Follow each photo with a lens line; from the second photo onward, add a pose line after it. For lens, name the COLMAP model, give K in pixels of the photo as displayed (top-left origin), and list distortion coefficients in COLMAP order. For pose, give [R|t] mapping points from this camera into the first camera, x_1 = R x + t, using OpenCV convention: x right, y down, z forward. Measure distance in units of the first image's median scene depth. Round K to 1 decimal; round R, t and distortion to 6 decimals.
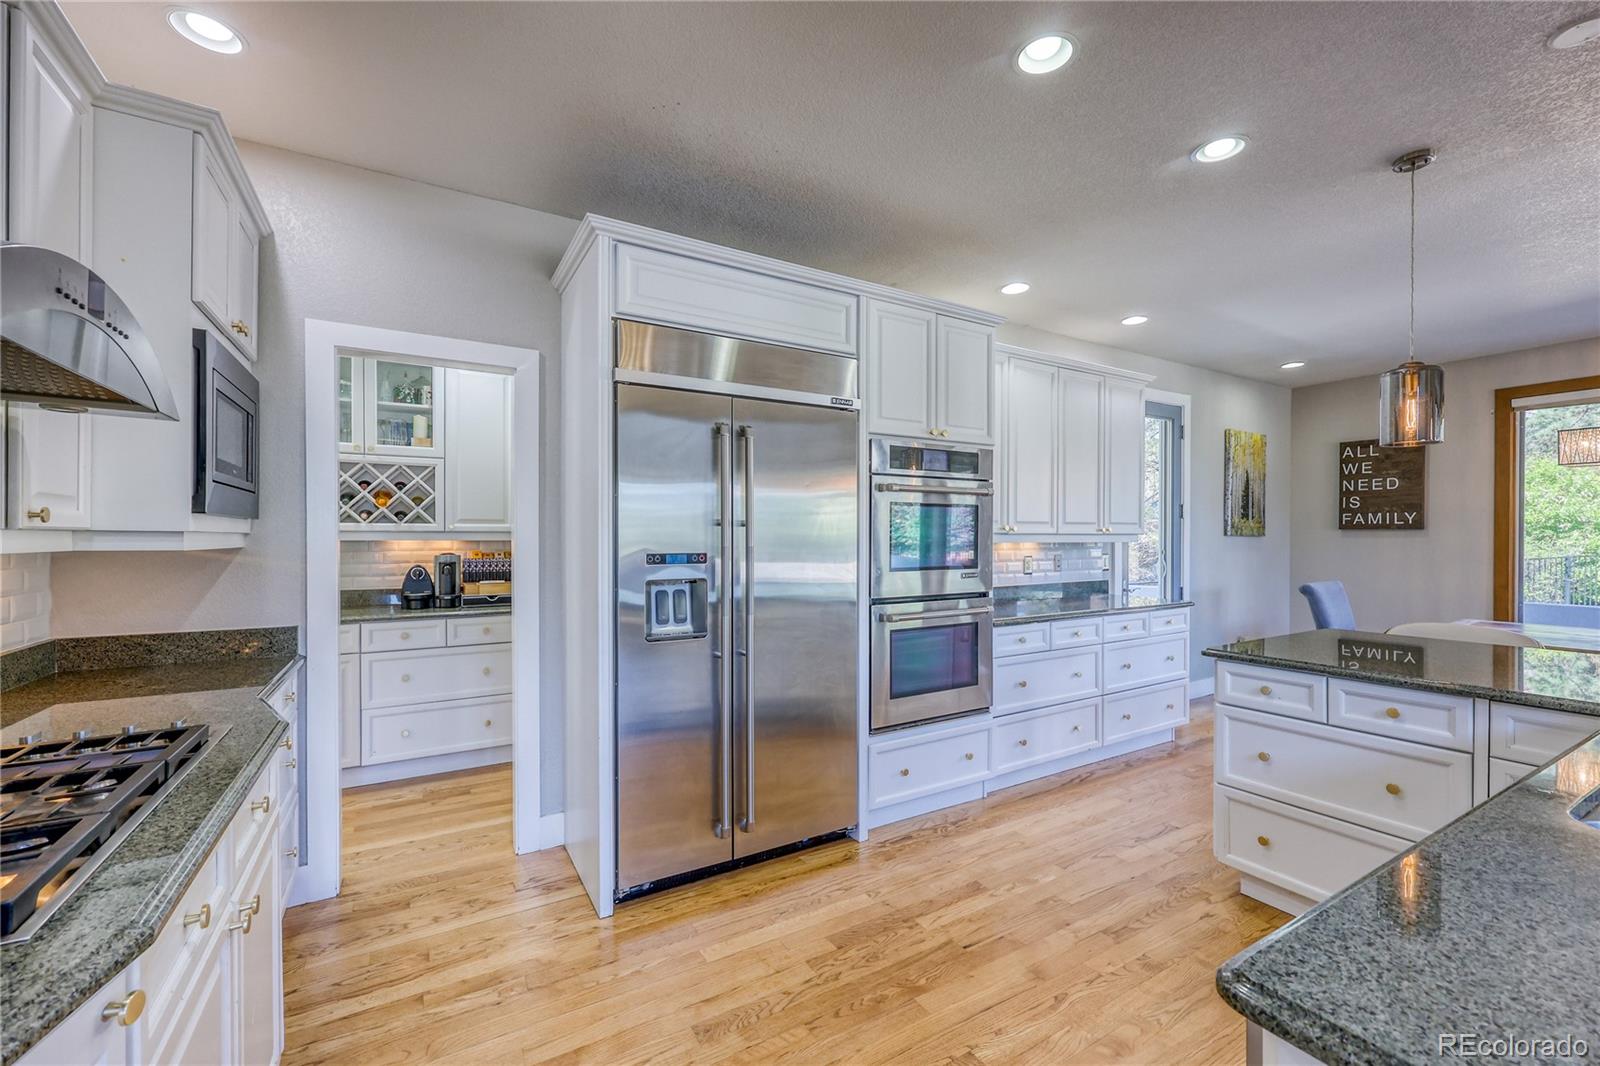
lens RADIAL K [[663.8, 0, 794.5], [0, 663.8, 546.8], [0, 0, 1]] dist [-0.002270, 0.000443]
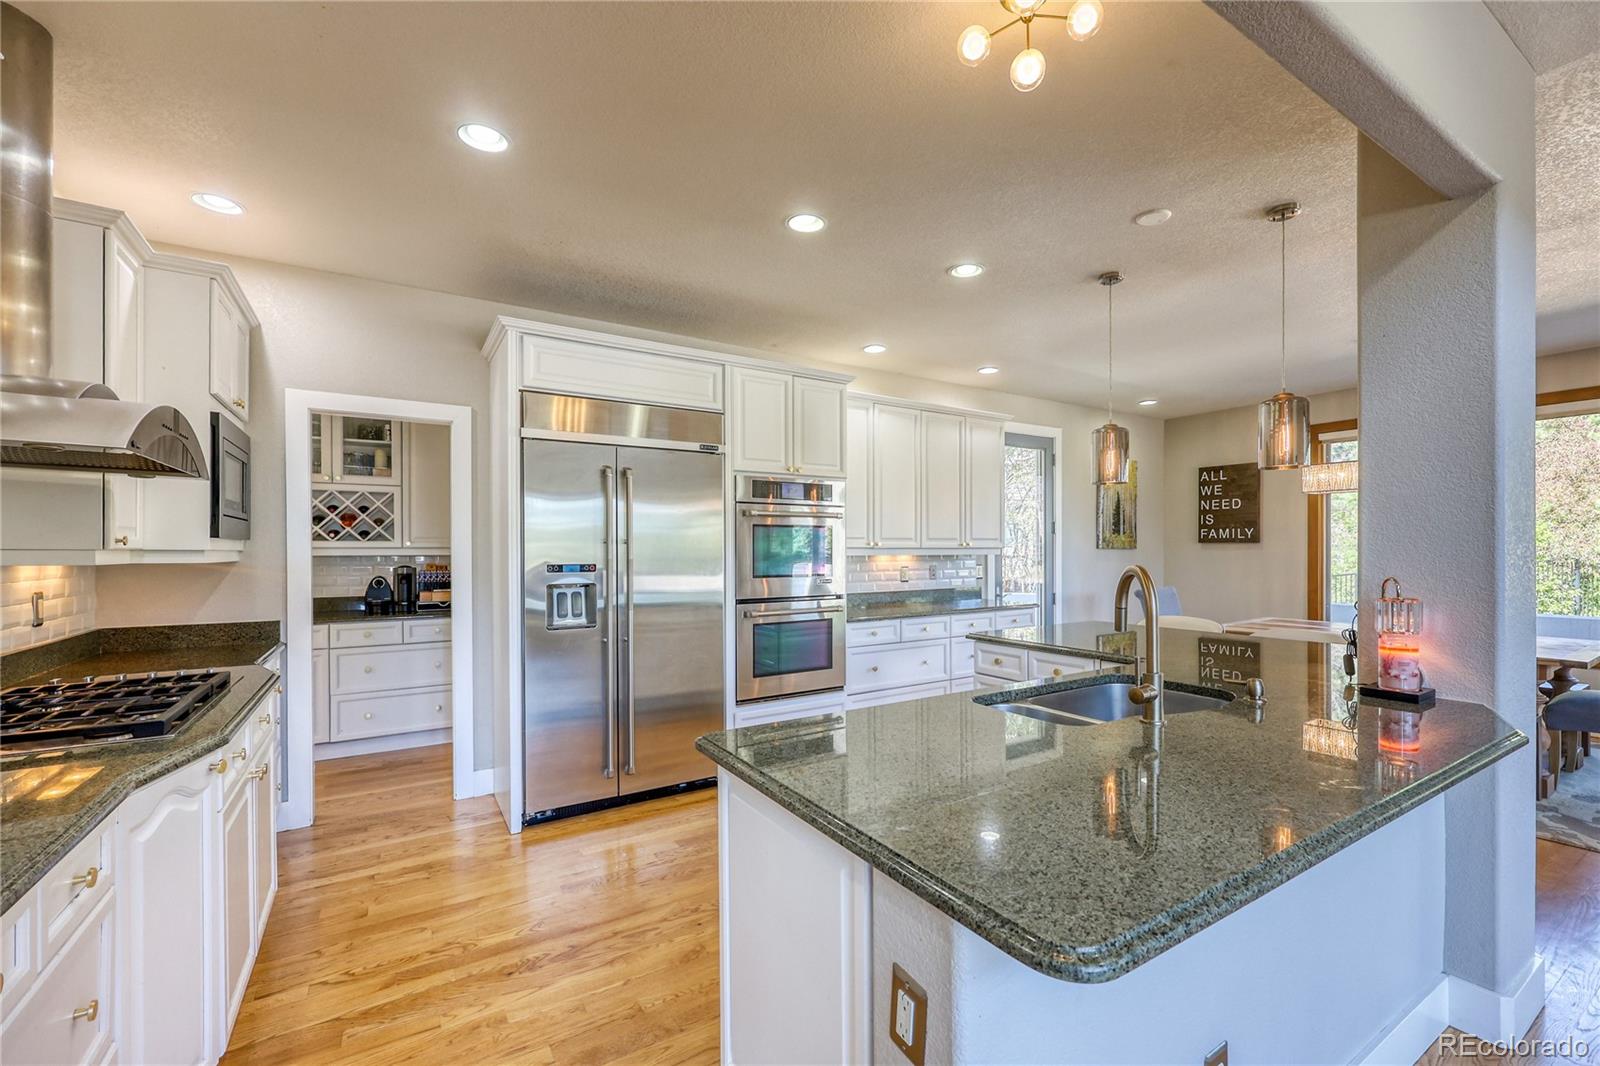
lens RADIAL K [[663.8, 0, 803.4], [0, 663.8, 559.3], [0, 0, 1]] dist [-0.002270, 0.000443]
pose [[0.999193, -0.003833, 0.039973, 0.191079], [0.003869, 0.999992, -0.000812, 0.001919], [-0.039970, 0.000966, 0.999200, -0.287454]]
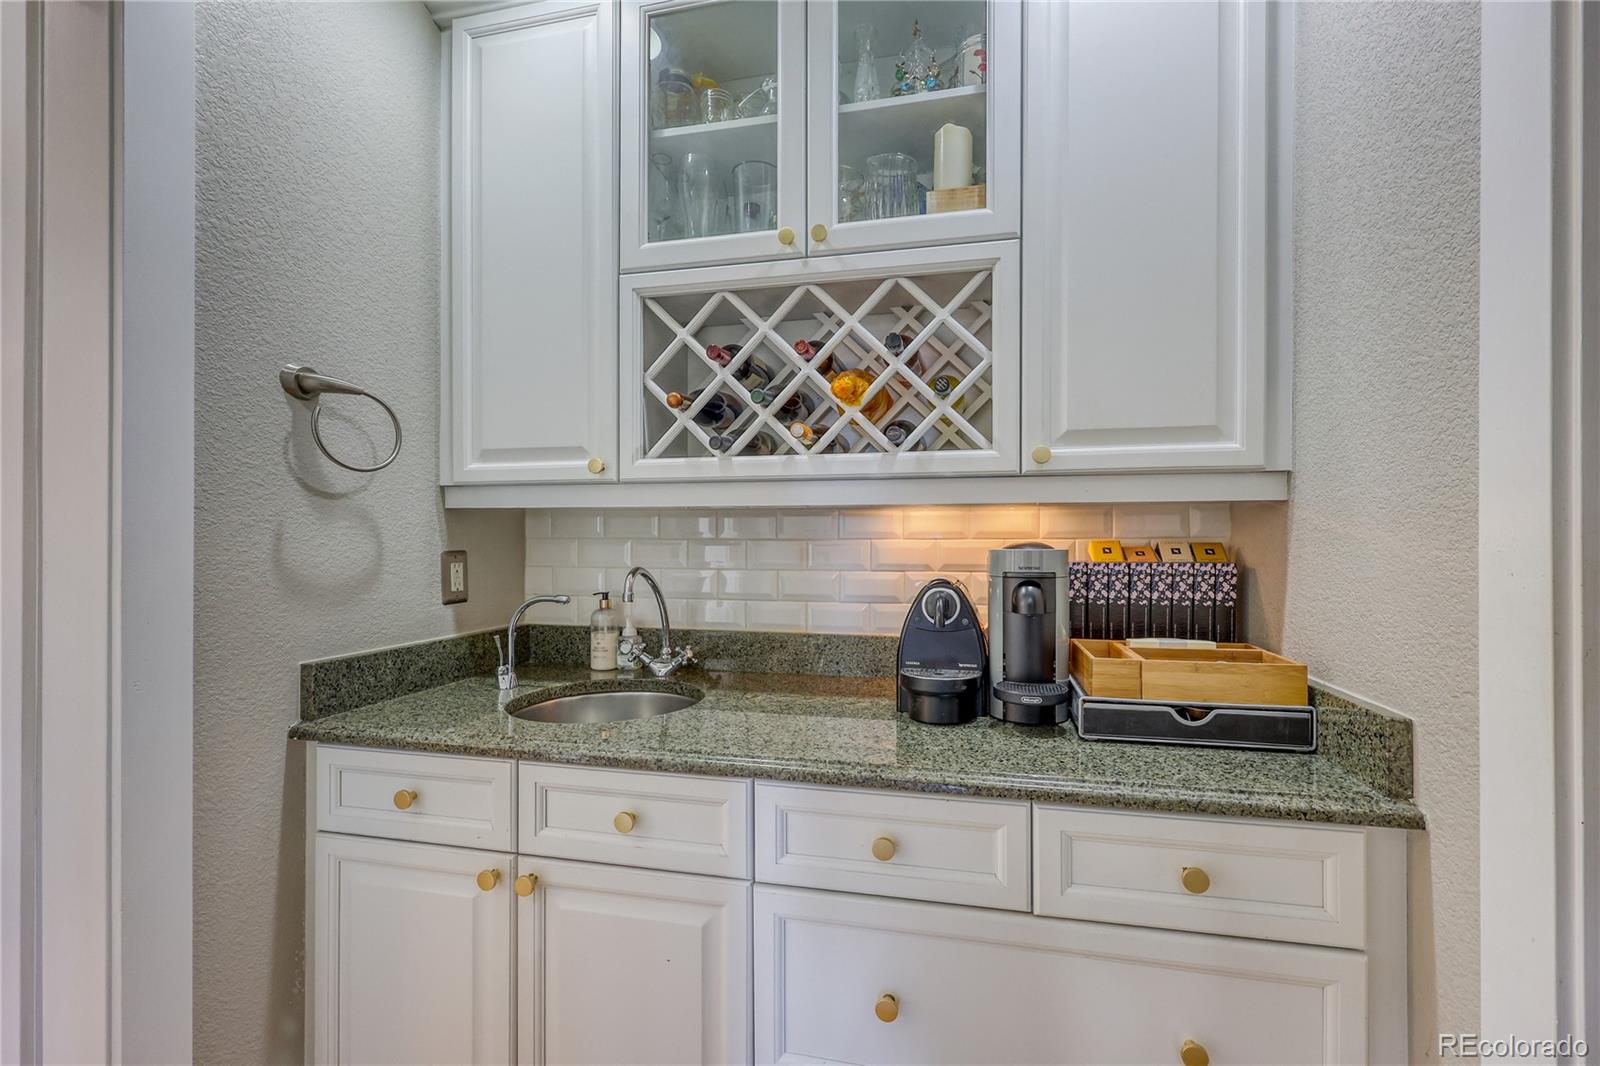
lens RADIAL K [[663.8, 0, 805.0], [0, 663.8, 542.0], [0, 0, 1]] dist [-0.002270, 0.000443]
pose [[0.720775, 0.002095, -0.693165, -0.521835], [-0.009046, 0.999939, -0.006383, 0.015764], [0.693110, 0.010871, 0.720750, 0.960006]]
